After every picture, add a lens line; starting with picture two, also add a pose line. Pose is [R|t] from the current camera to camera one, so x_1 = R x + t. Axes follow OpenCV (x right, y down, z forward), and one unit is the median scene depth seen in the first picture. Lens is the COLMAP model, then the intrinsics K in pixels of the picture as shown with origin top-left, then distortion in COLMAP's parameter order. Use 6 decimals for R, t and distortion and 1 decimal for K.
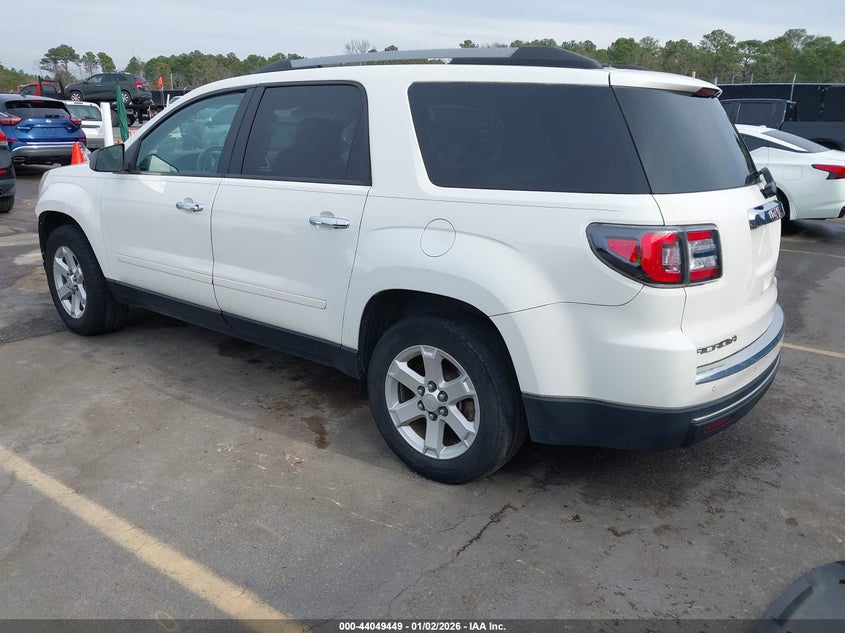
lens RADIAL K [[728.9, 0, 422.5], [0, 728.9, 316.5], [0, 0, 1]] dist [0.000872, -0.001737]
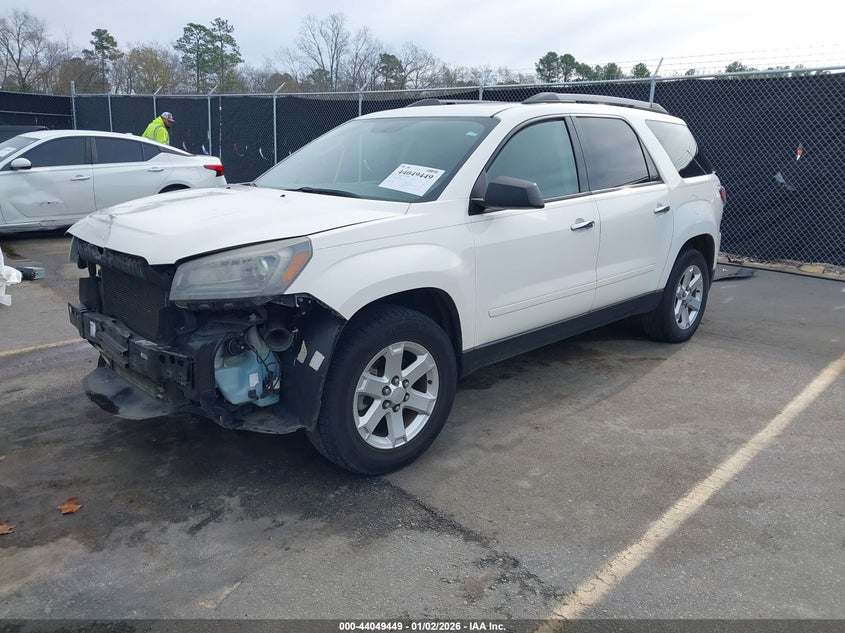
lens RADIAL K [[728.9, 0, 422.5], [0, 728.9, 316.5], [0, 0, 1]] dist [0.000872, -0.001737]
pose [[0.046960, -0.252008, 0.966585, -1.213650], [0.241322, 0.941852, 0.233836, -0.288631], [-0.969308, 0.222277, 0.105044, 0.985084]]
